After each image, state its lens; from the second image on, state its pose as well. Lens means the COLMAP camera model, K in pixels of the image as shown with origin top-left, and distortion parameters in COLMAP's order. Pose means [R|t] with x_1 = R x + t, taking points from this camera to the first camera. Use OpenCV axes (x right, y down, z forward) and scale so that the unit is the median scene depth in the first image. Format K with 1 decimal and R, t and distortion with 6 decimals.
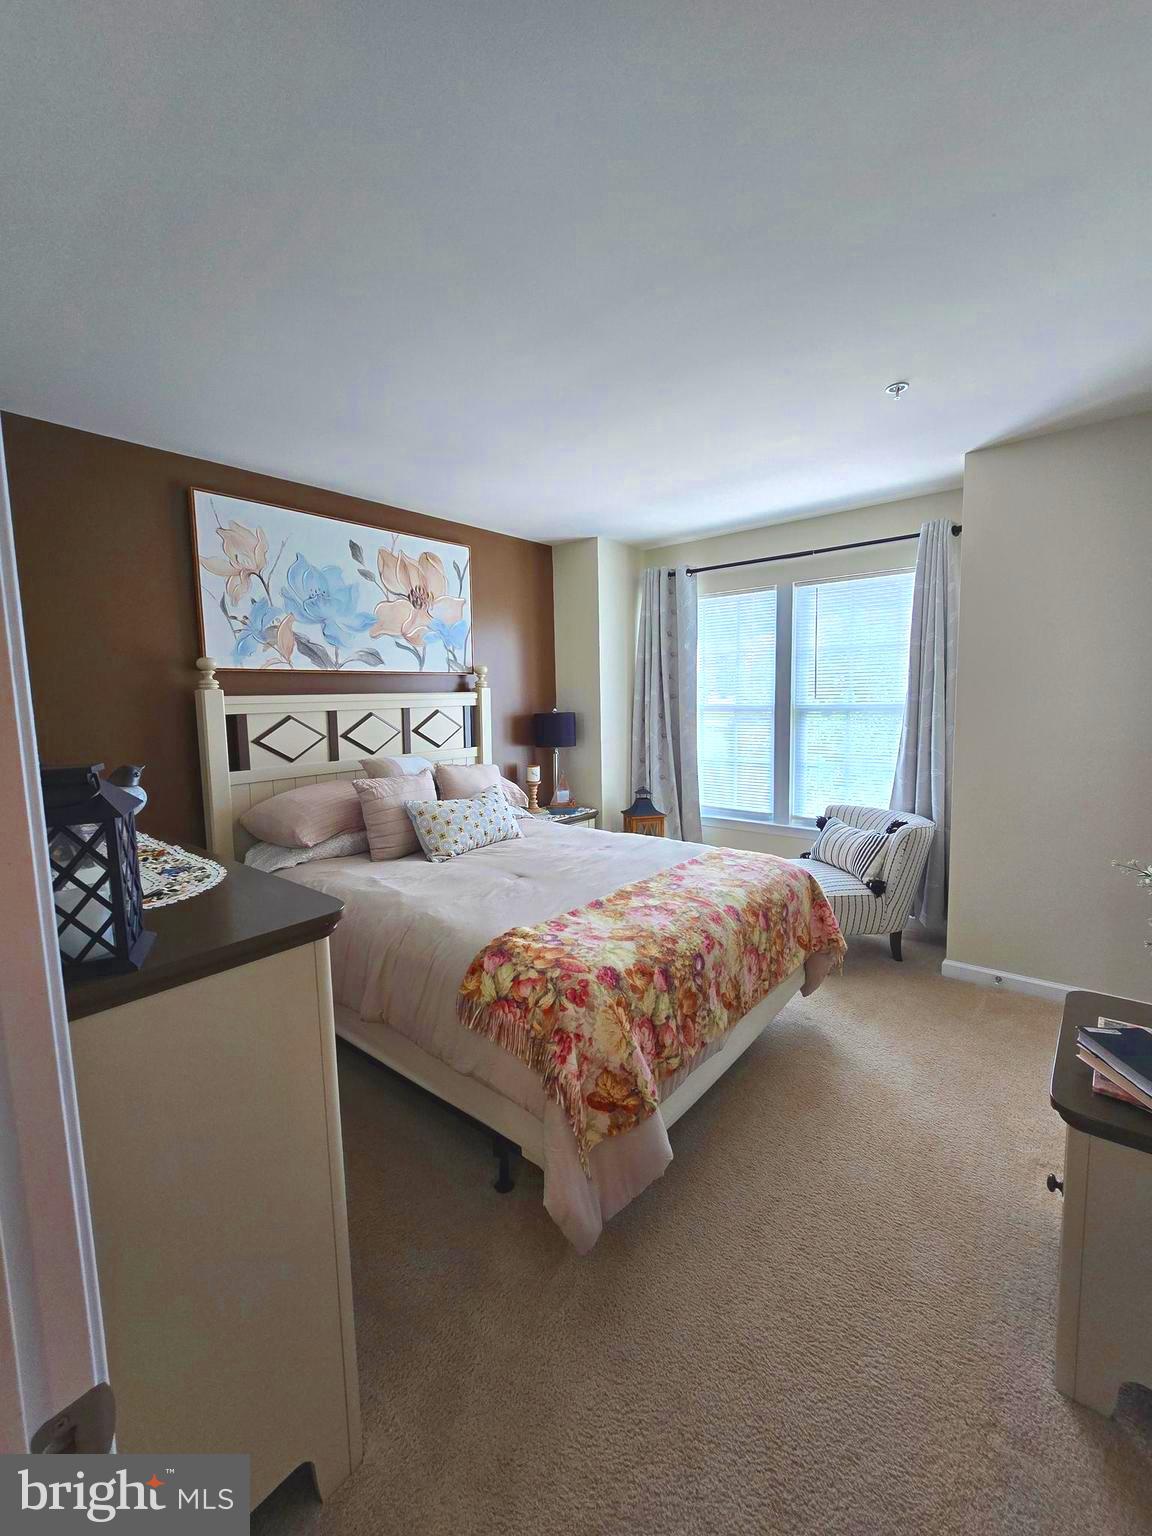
lens RADIAL K [[627.1, 0, 578.9], [0, 627.1, 764.9], [0, 0, 1]] dist [0.001374, -0.000192]
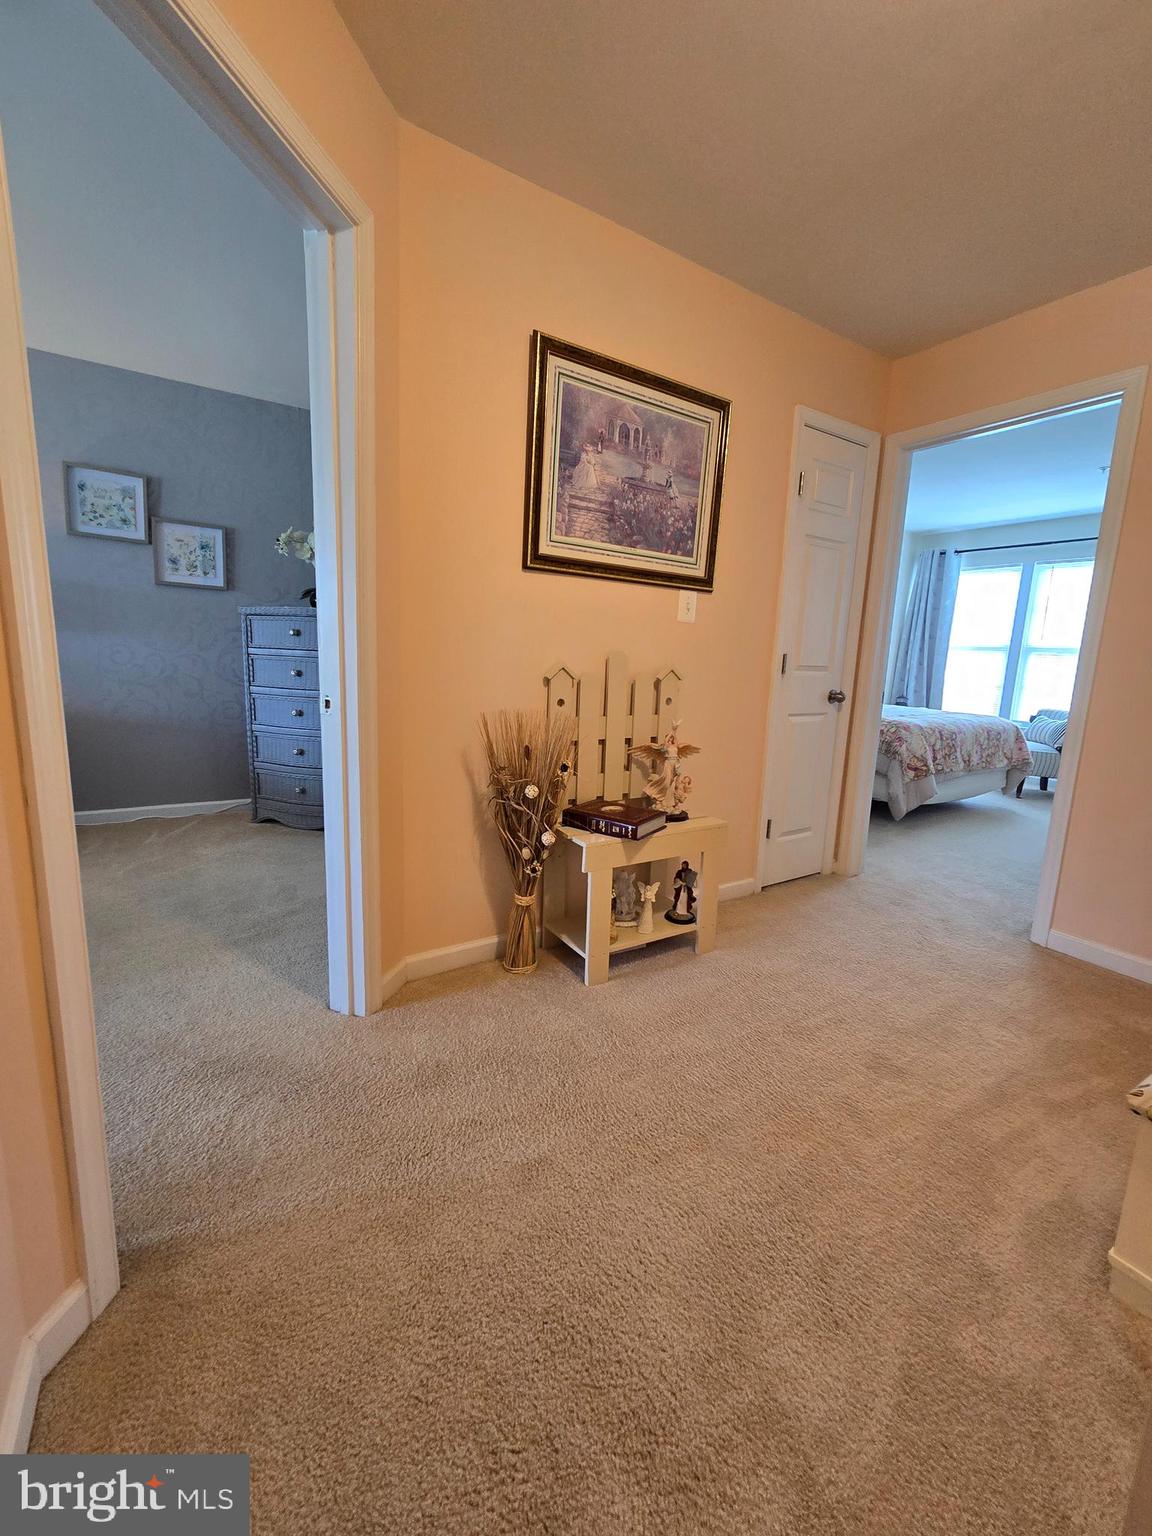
lens RADIAL K [[627.1, 0, 571.0], [0, 627.1, 759.9], [0, 0, 1]] dist [0.001374, -0.000192]
pose [[0.949978, 0.119019, -0.288748, -0.204200], [-0.101546, 0.992014, 0.074815, 0.160490], [0.295346, -0.041751, 0.954478, -0.704594]]
